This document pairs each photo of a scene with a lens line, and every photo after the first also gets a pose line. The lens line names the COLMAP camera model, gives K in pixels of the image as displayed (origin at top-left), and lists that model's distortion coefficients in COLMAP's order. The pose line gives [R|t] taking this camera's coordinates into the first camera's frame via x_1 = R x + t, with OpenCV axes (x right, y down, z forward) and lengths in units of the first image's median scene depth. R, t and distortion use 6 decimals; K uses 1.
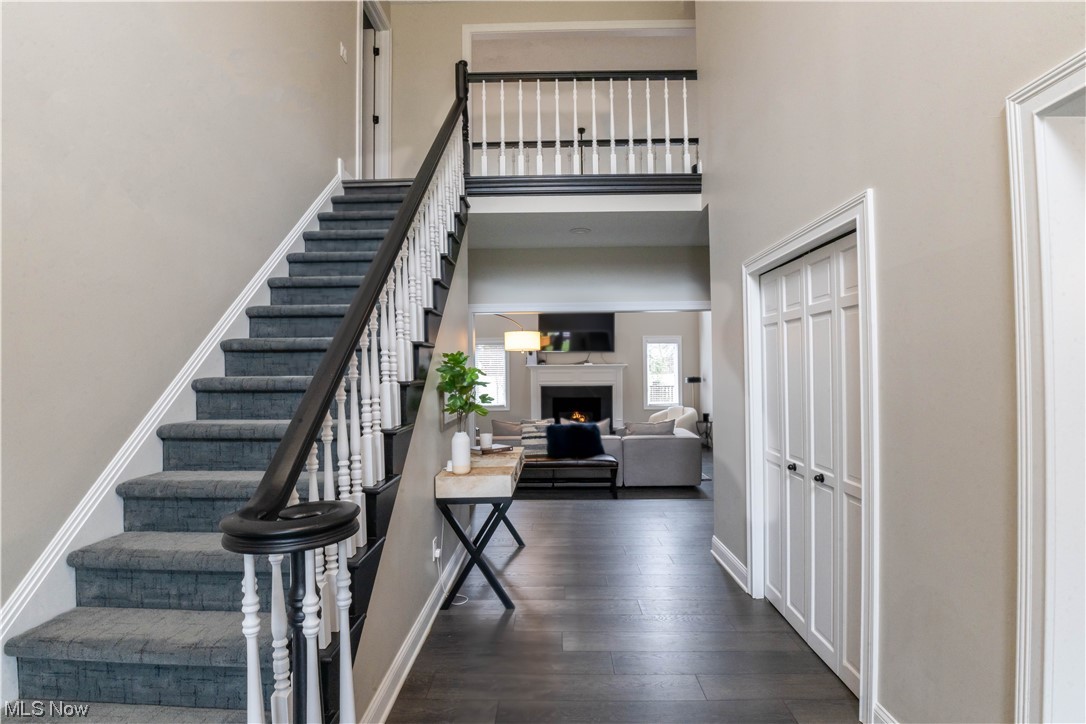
lens RADIAL K [[521.9, 0, 543.0], [0, 521.9, 362.0], [0, 0, 1]] dist [-0.000027, -0.000003]
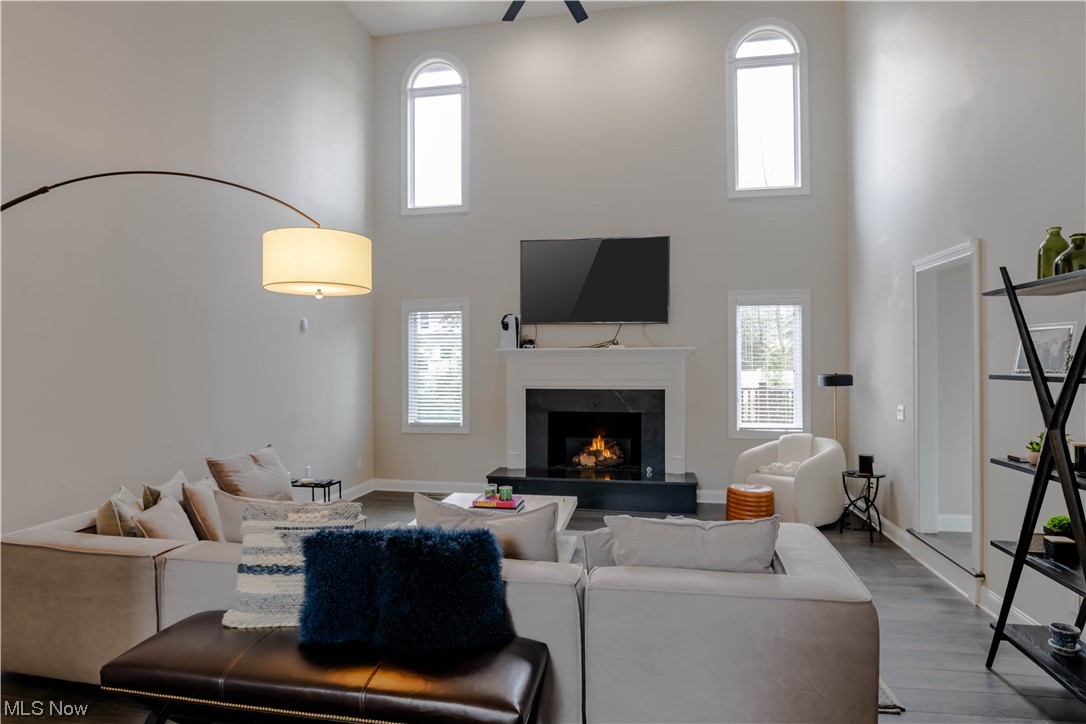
lens RADIAL K [[593.9, 0, 543.0], [0, 593.9, 362.0], [0, 0, 1]] dist [0.000534, 0.000047]
pose [[0.985084, 0.004257, -0.172023, 0.117093], [-0.002874, 0.999962, 0.008286, 0.013856], [0.172051, -0.007668, 0.985058, 0.417246]]
